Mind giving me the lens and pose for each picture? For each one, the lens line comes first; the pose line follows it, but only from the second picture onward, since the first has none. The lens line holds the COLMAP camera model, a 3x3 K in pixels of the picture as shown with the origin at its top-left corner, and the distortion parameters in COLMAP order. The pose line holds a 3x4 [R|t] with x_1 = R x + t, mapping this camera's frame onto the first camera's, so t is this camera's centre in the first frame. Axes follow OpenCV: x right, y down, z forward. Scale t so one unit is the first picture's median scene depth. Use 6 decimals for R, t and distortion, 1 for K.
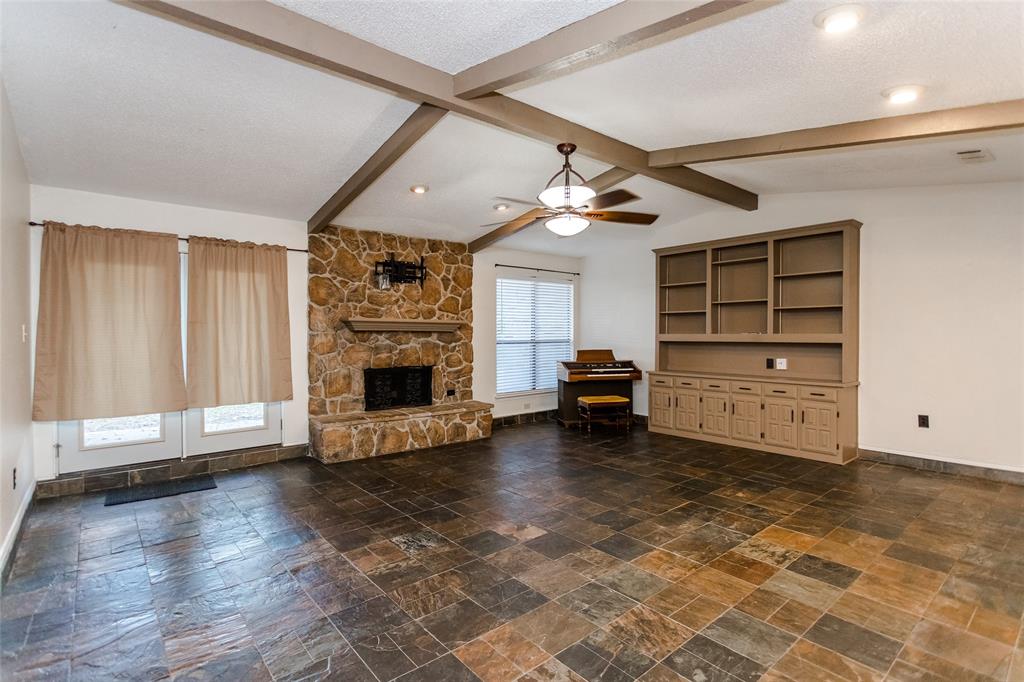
lens RADIAL K [[489.1, 0, 505.9], [0, 489.1, 337.4], [0, 0, 1]] dist [0.000889, 0.000301]
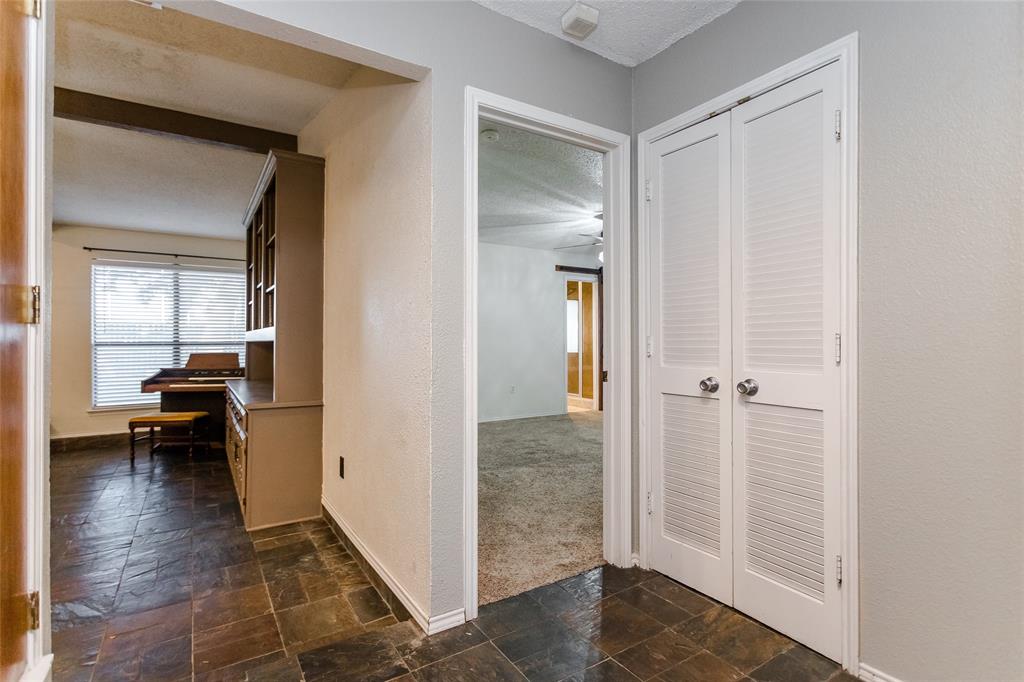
lens RADIAL K [[486.4, 0, 512.1], [0, 486.4, 339.0], [0, 0, 1]] dist [0.000455, 0.000542]
pose [[0.994070, 0.001334, -0.108737, 0.900602], [-0.002514, 0.999939, -0.010718, 0.011317], [0.108716, 0.010928, 0.994013, 0.318707]]
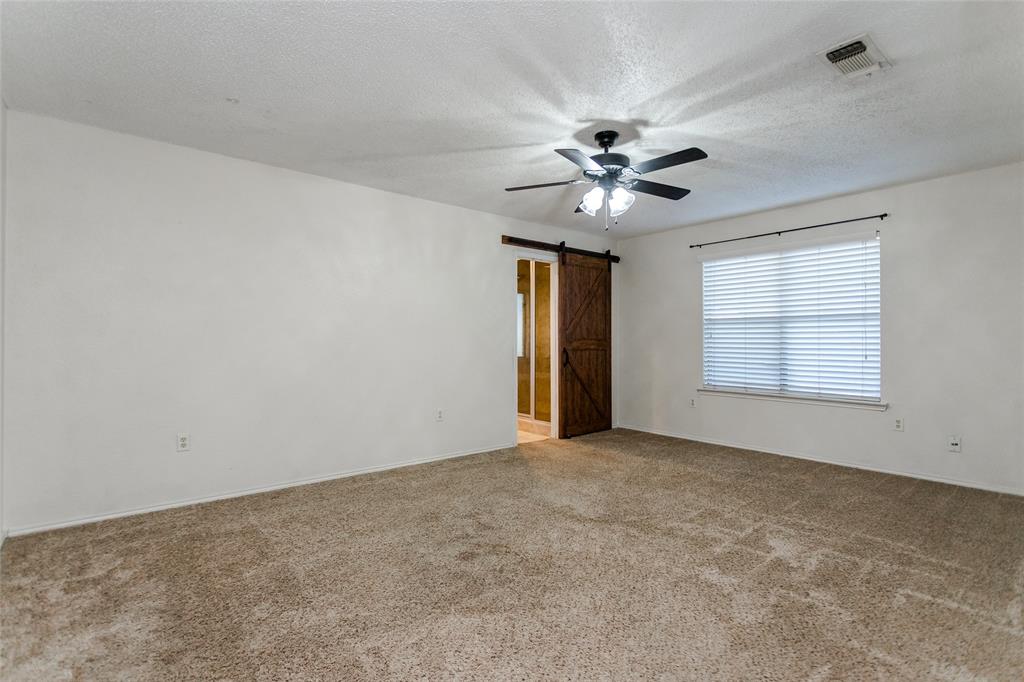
lens RADIAL K [[490.3, 0, 509.8], [0, 490.3, 338.4], [0, 0, 1]] dist [0.002535, 0.000255]
pose [[0.999806, 0.001115, 0.019689, 0.880050], [-0.000872, 0.999923, -0.012384, 0.005640], [-0.019701, 0.012365, 0.999729, 0.605299]]
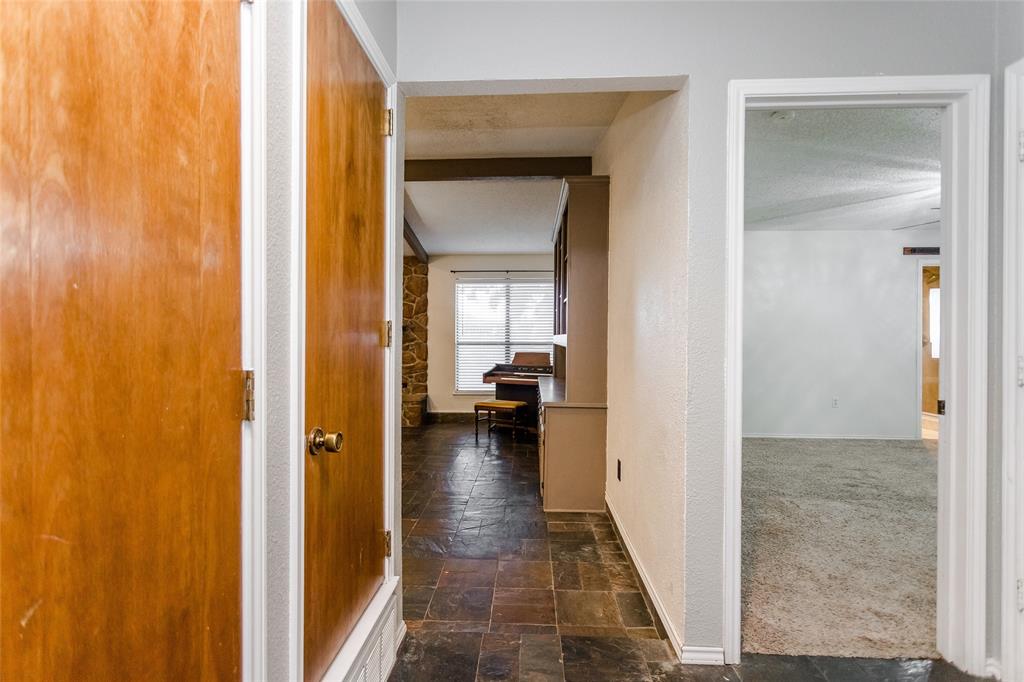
lens RADIAL K [[486.4, 0, 512.1], [0, 486.4, 339.0], [0, 0, 1]] dist [0.000455, 0.000542]
pose [[0.752054, 0.005772, -0.659077, 0.924187], [-0.008811, 0.999960, -0.001297, 0.001299], [0.659043, 0.006782, 0.752075, 0.324309]]
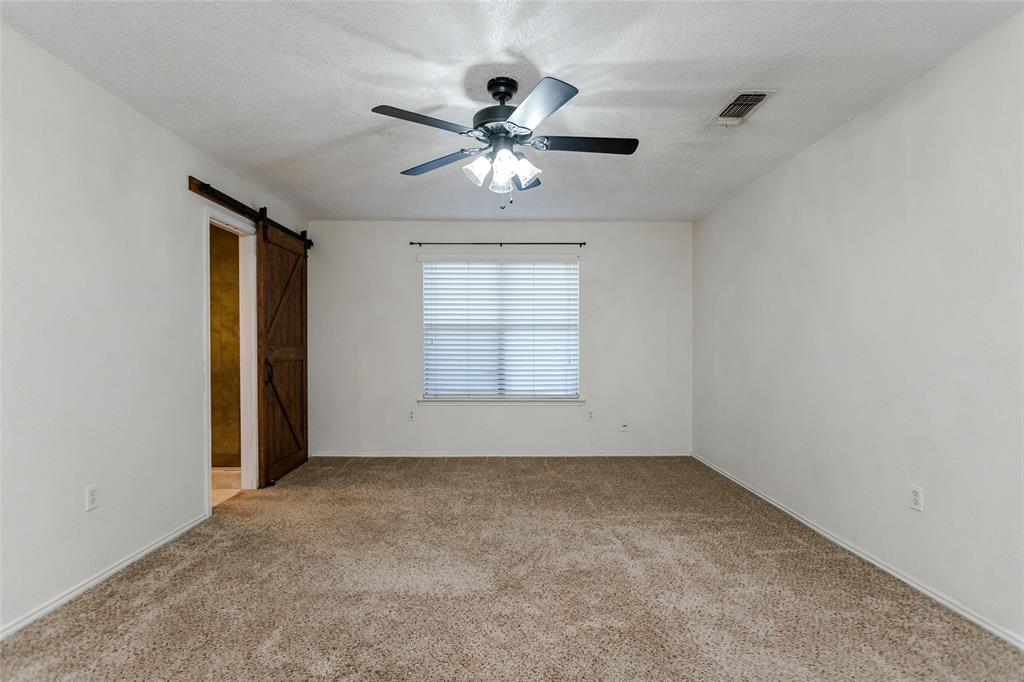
lens RADIAL K [[493.9, 0, 511.7], [0, 493.9, 346.4], [0, 0, 1]] dist [-0.001274, 0.000033]
pose [[0.612745, -0.003849, 0.790271, 0.720721], [0.005278, 0.999986, 0.000778, -0.001522], [-0.790263, 0.003694, 0.612757, 0.814005]]
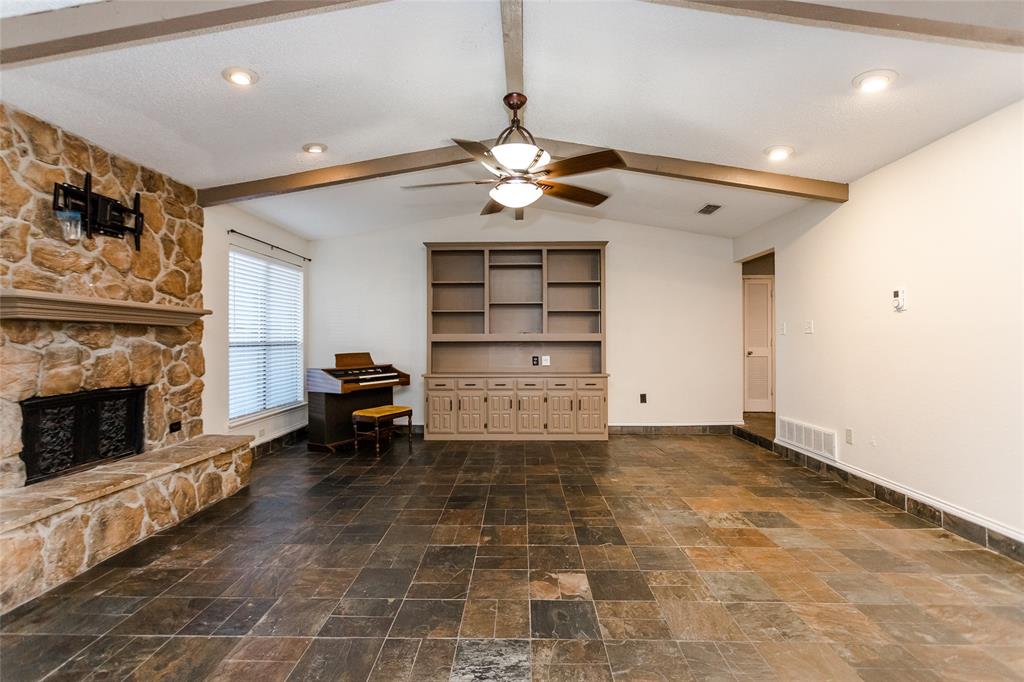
lens RADIAL K [[489.1, 0, 505.9], [0, 489.1, 337.4], [0, 0, 1]] dist [0.000889, 0.000301]
pose [[0.658525, 0.003560, 0.752551, -0.328262], [0.006832, 0.999919, -0.010709, 0.011510], [-0.752528, 0.012193, 0.658447, 0.311193]]
